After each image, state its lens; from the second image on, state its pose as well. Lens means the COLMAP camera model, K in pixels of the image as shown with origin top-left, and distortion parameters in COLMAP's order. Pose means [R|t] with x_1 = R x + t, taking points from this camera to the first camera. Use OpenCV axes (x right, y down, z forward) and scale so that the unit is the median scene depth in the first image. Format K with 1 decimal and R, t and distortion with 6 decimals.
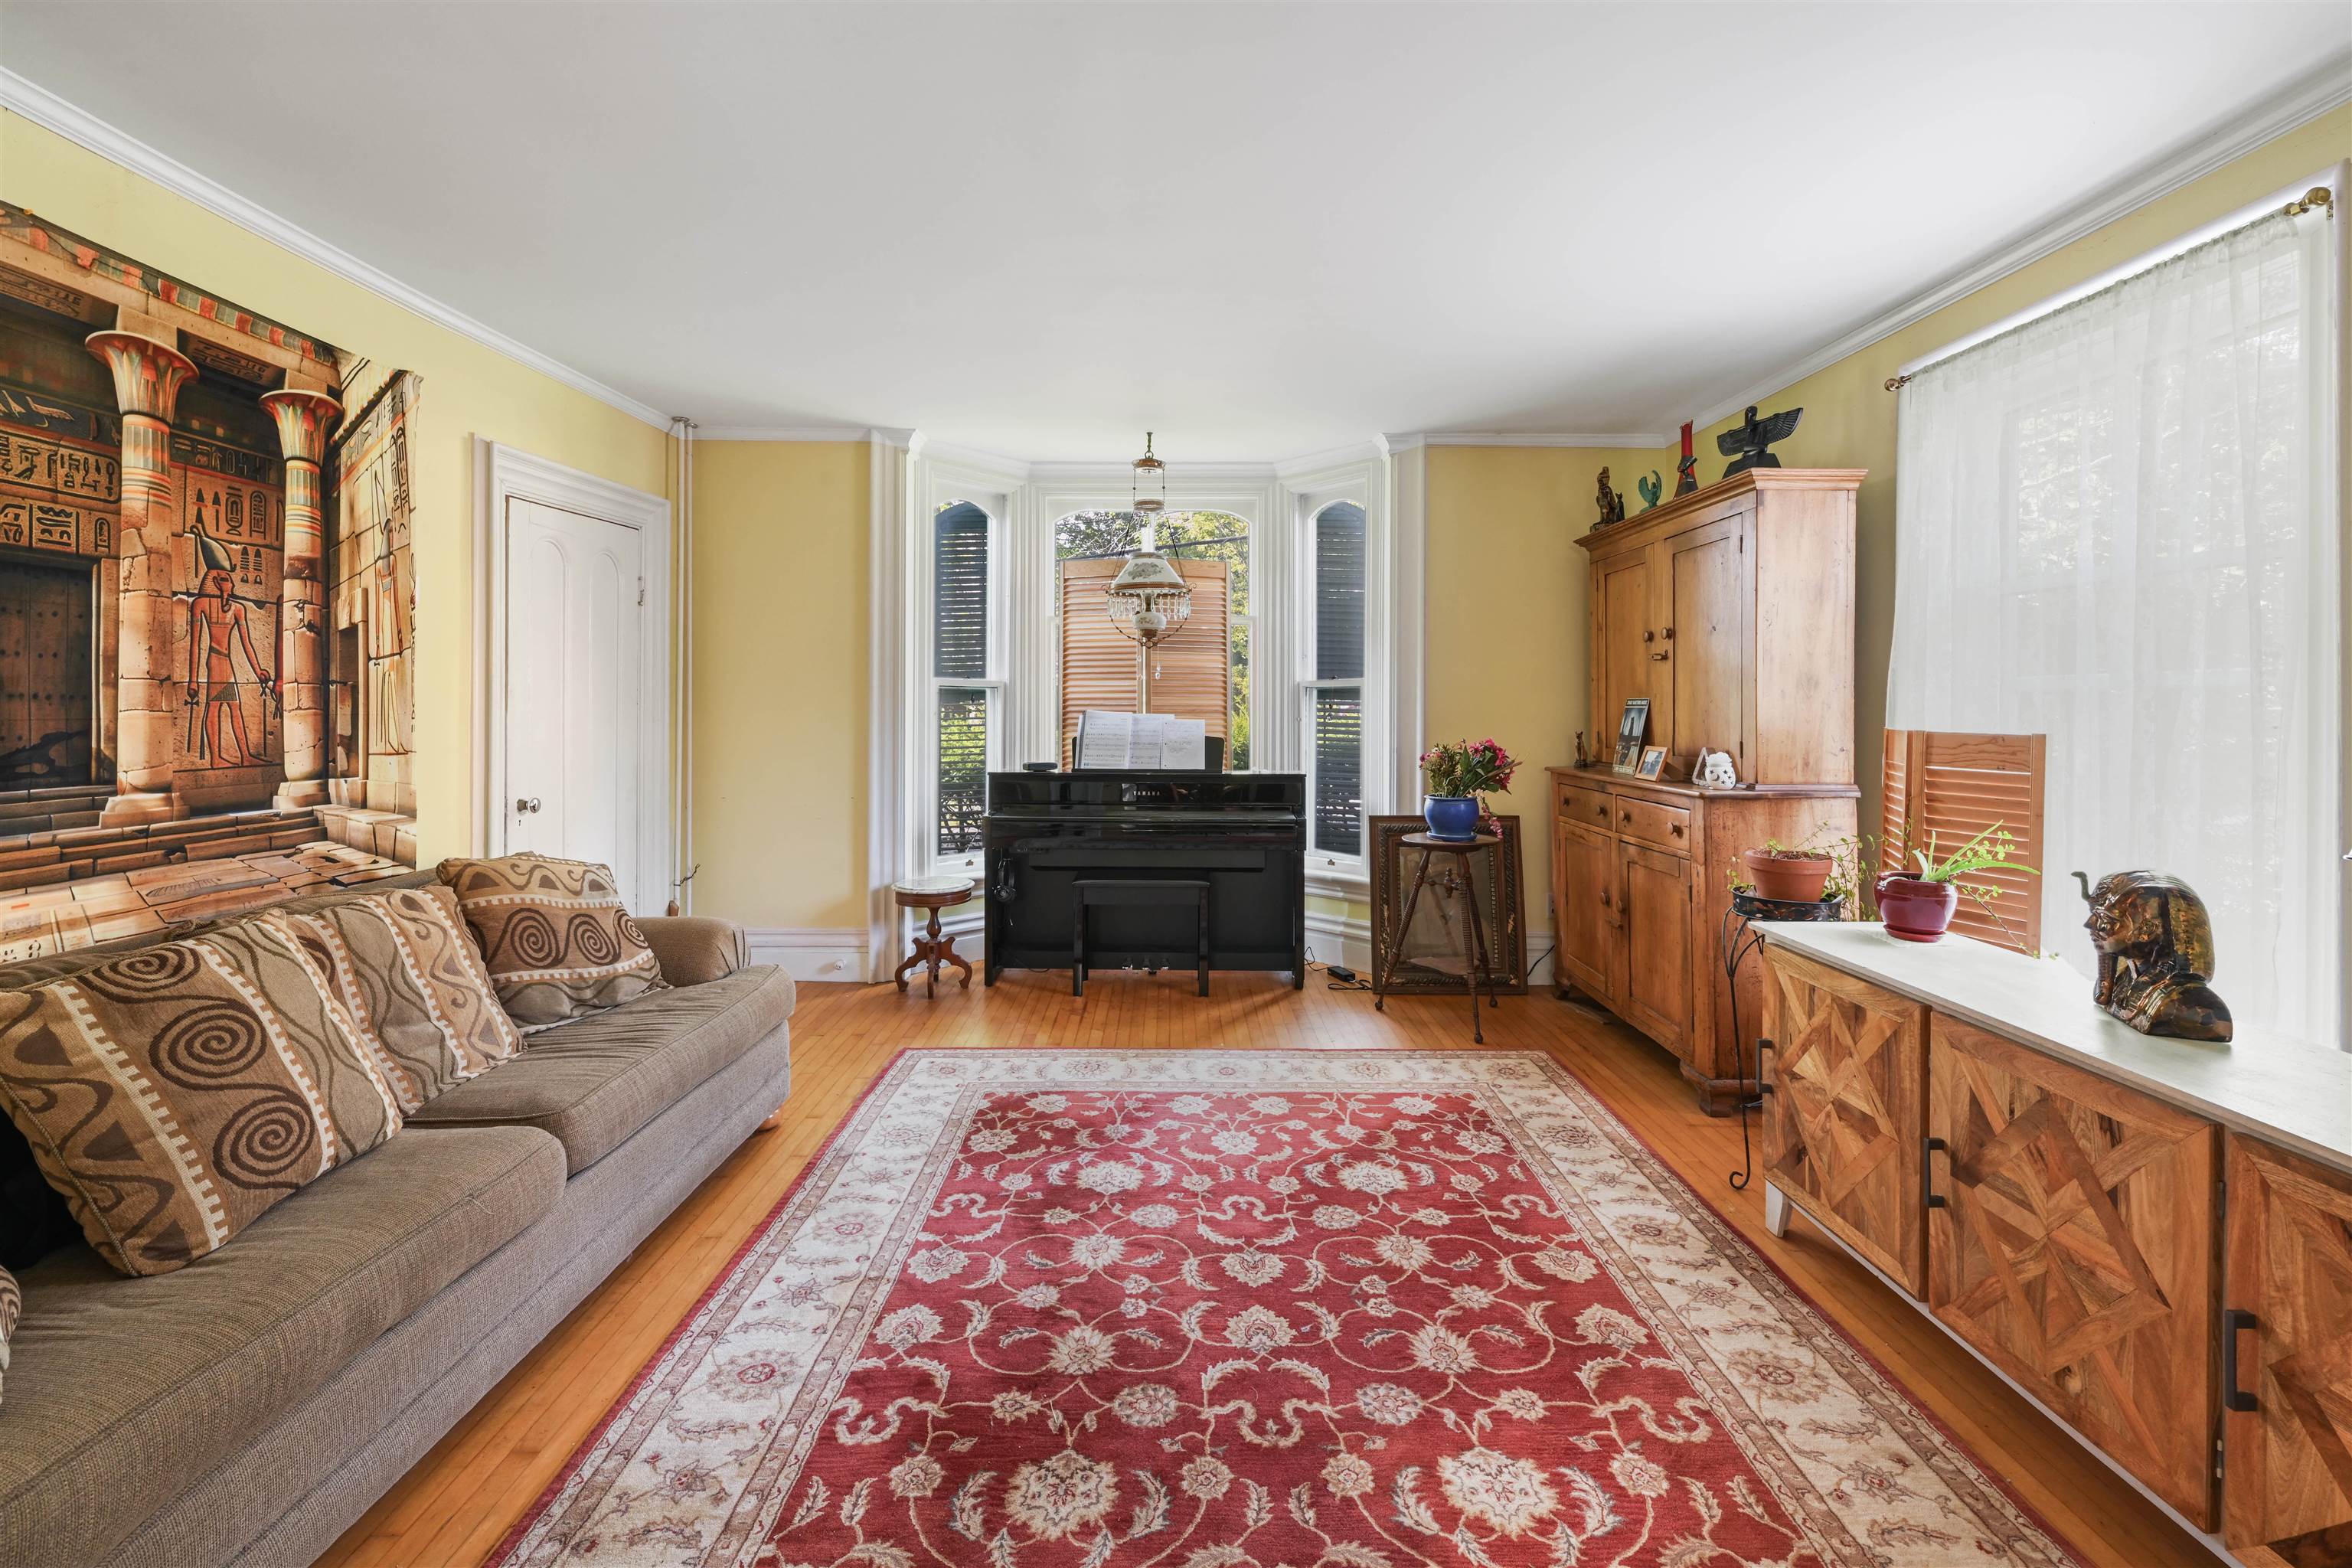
lens RADIAL K [[968.2, 0, 1177.5], [0, 968.2, 702.0], [0, 0, 1]] dist [-0.006017, -0.000216]
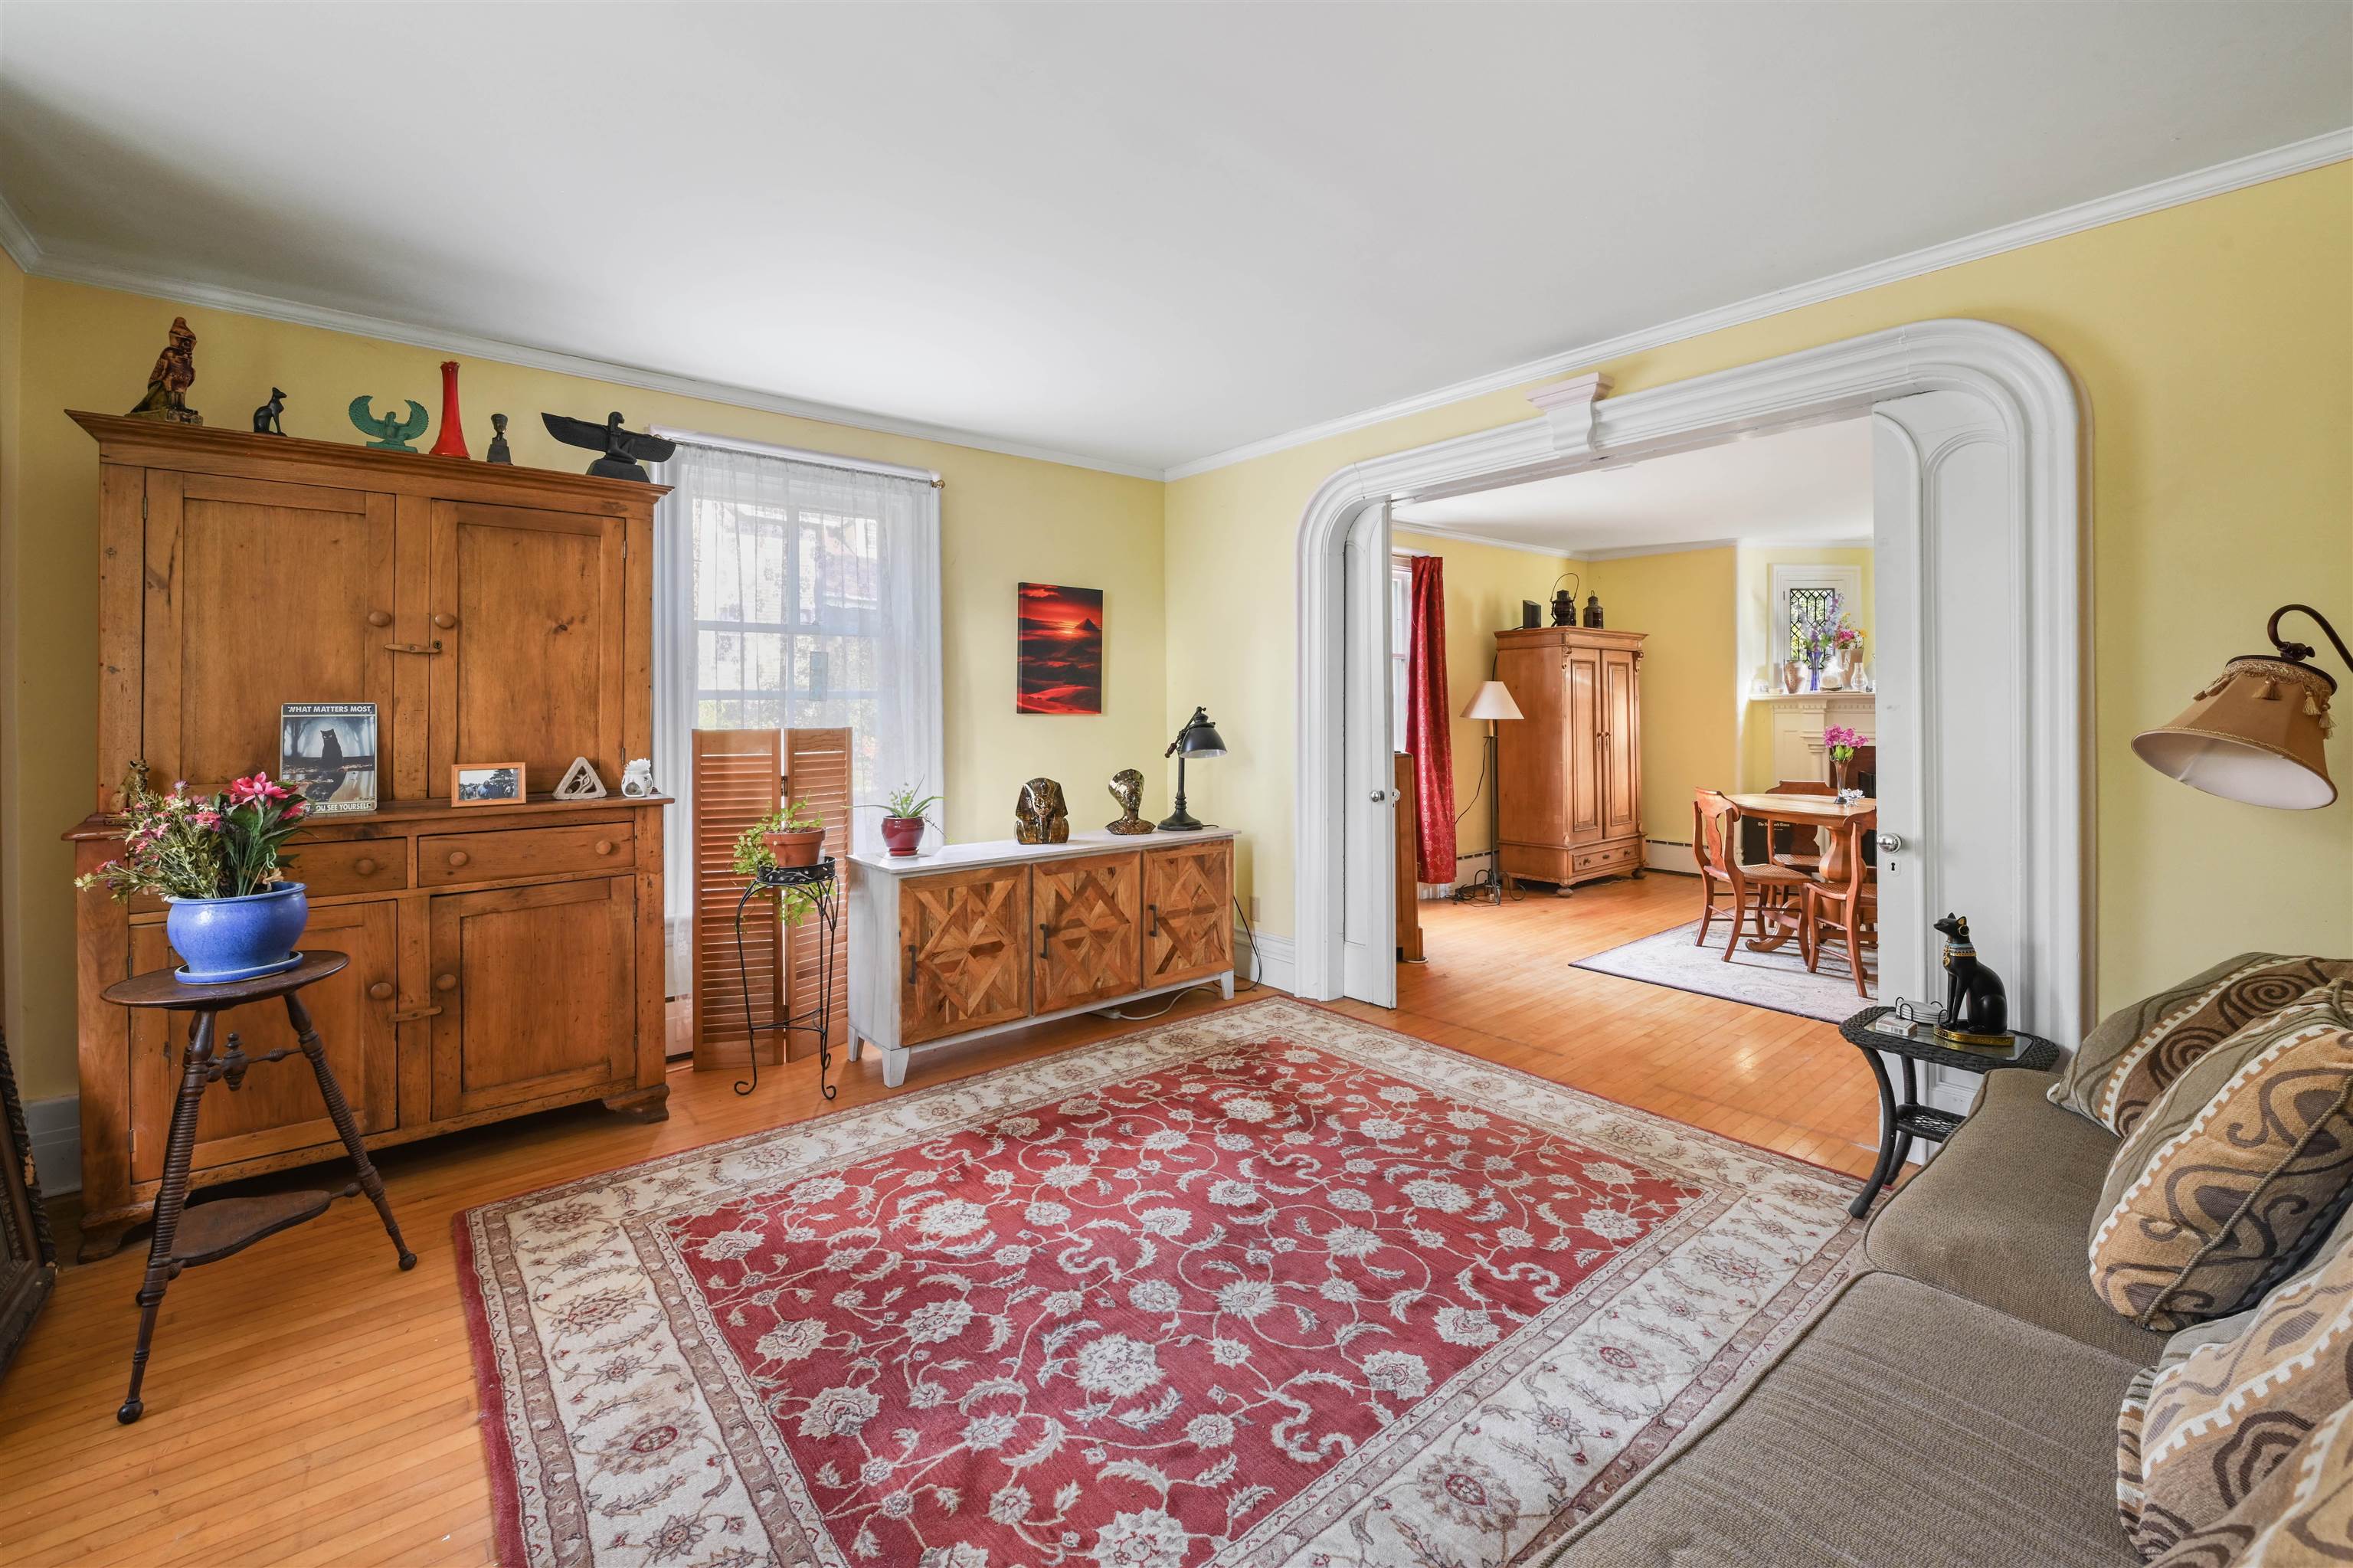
lens RADIAL K [[968.6, 0, 1178.0], [0, 968.6, 701.9], [0, 0, 1]] dist [-0.006017, -0.000216]
pose [[-0.637990, 0.003004, 0.770038, -0.882574], [0.000899, 0.999995, -0.003157, -0.005980], [-0.770044, -0.001322, -0.637990, 1.910451]]
